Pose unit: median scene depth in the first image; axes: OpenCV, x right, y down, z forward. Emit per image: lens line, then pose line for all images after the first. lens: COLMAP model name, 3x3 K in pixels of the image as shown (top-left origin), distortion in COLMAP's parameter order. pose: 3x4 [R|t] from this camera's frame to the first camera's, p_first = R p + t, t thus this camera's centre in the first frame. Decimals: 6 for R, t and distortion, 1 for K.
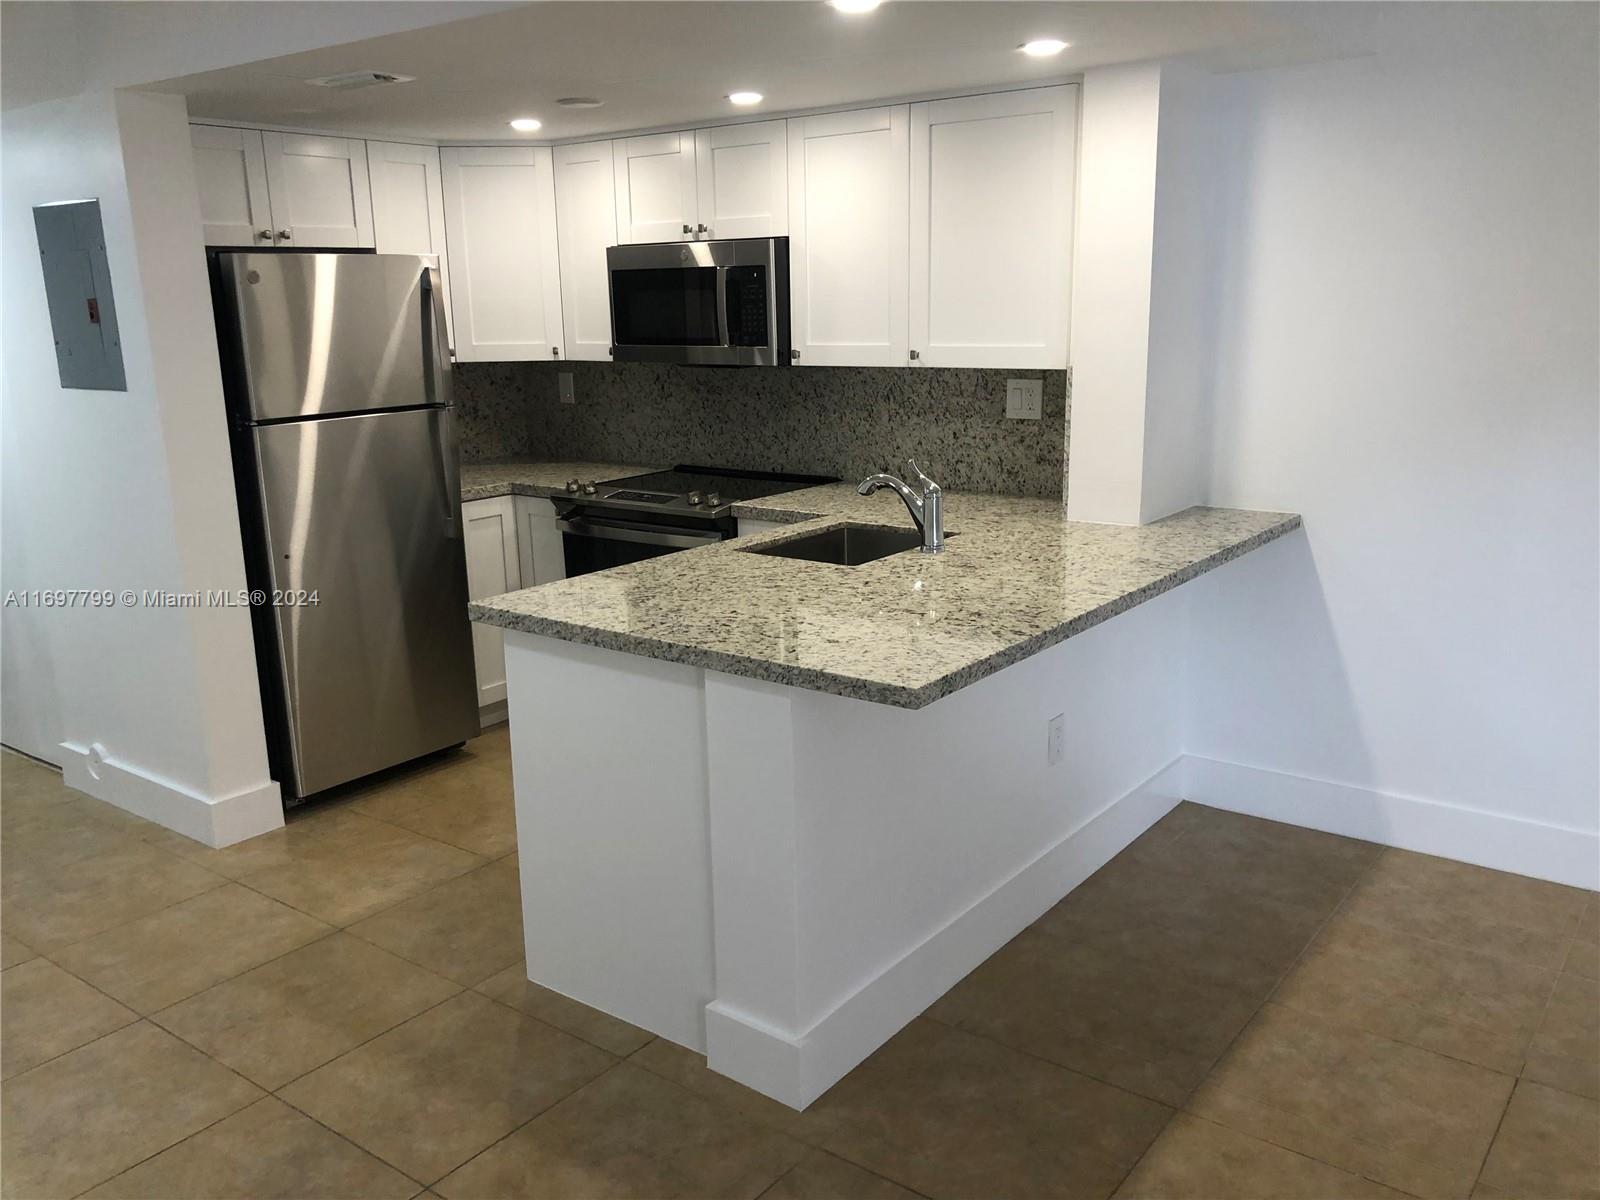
lens RADIAL K [[1295.2, 0, 797.3], [0, 1295.2, 607.2], [0, 0, 1]] dist [0.050280, -0.028973]
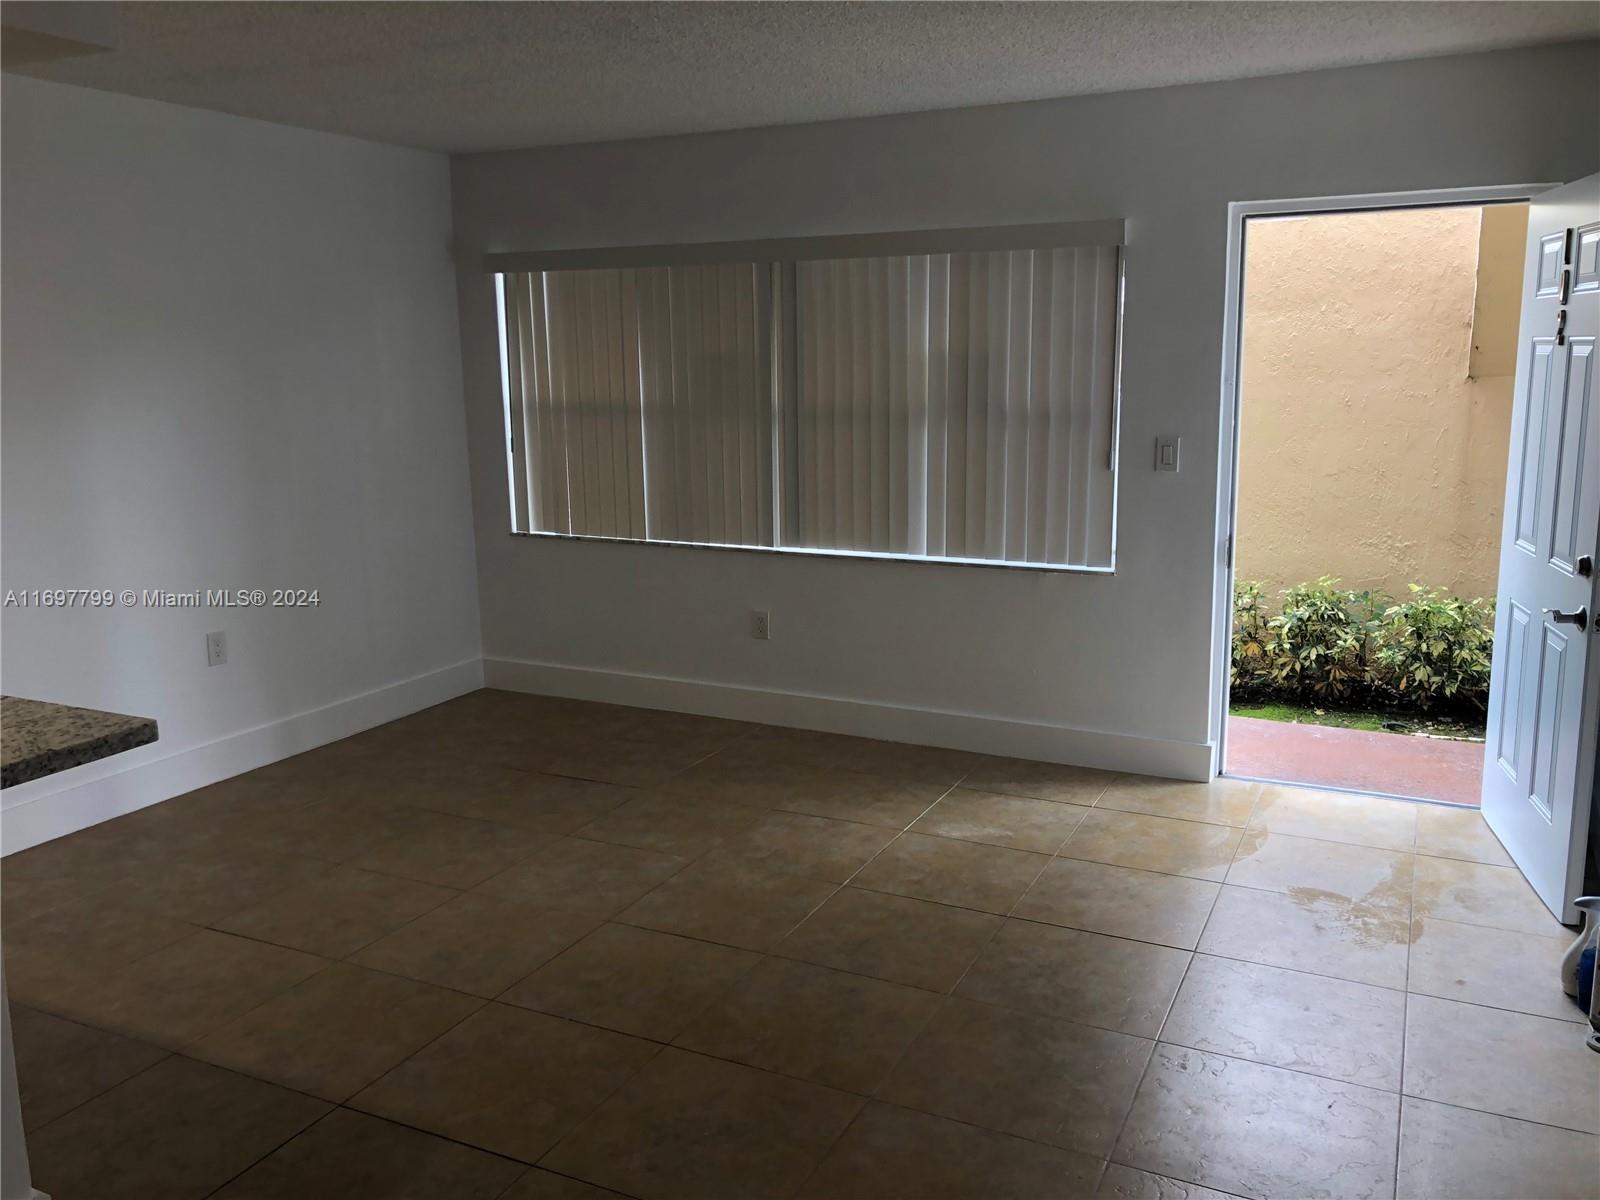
lens RADIAL K [[1295.2, 0, 800.4], [0, 1295.2, 599.3], [0, 0, 1]] dist [0.050280, -0.028973]
pose [[-0.194765, -0.156824, 0.968232, -0.536617], [0.244525, 0.948205, 0.202768, -0.063080], [-0.949881, 0.276249, -0.146330, 0.311620]]
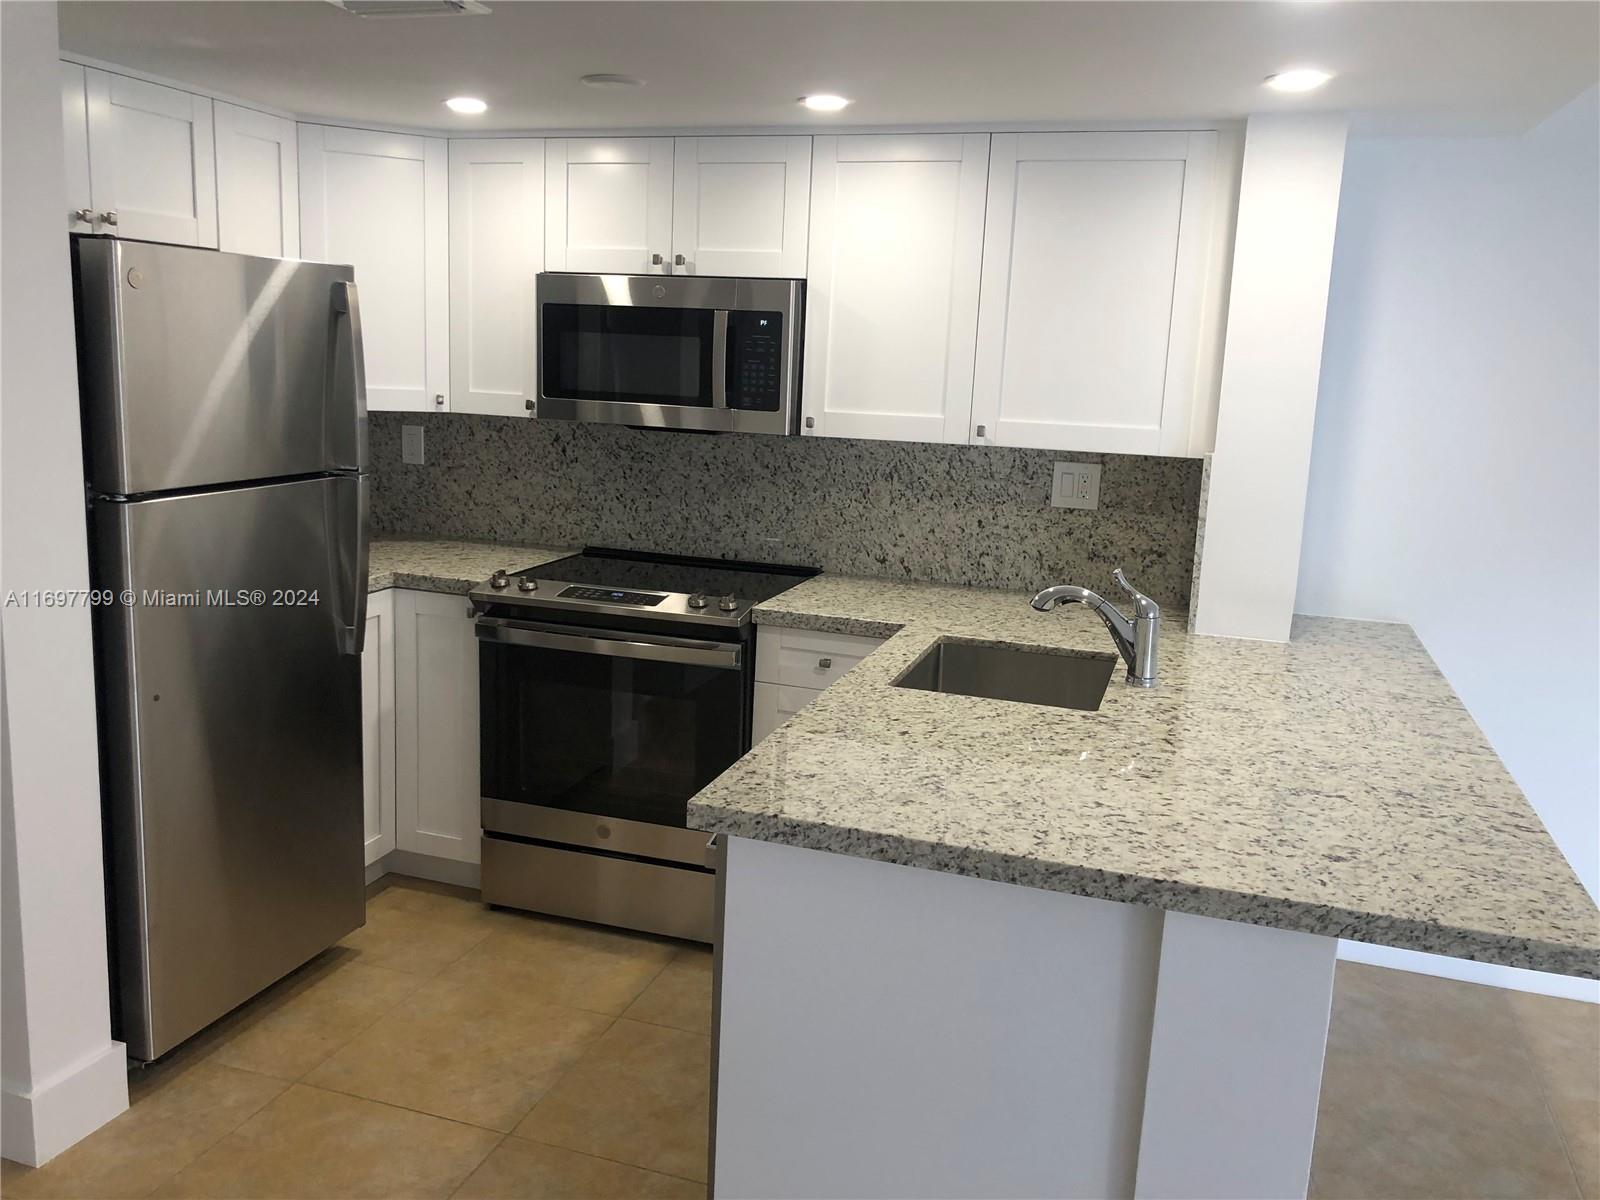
lens RADIAL K [[1295.2, 0, 801.1], [0, 1295.2, 587.9], [0, 0, 1]] dist [0.050280, -0.028973]
pose [[0.944662, 0.000249, 0.328044, -0.274932], [0.016789, 0.998652, -0.049105, -0.051678], [-0.327615, 0.051896, 0.943385, 0.242297]]
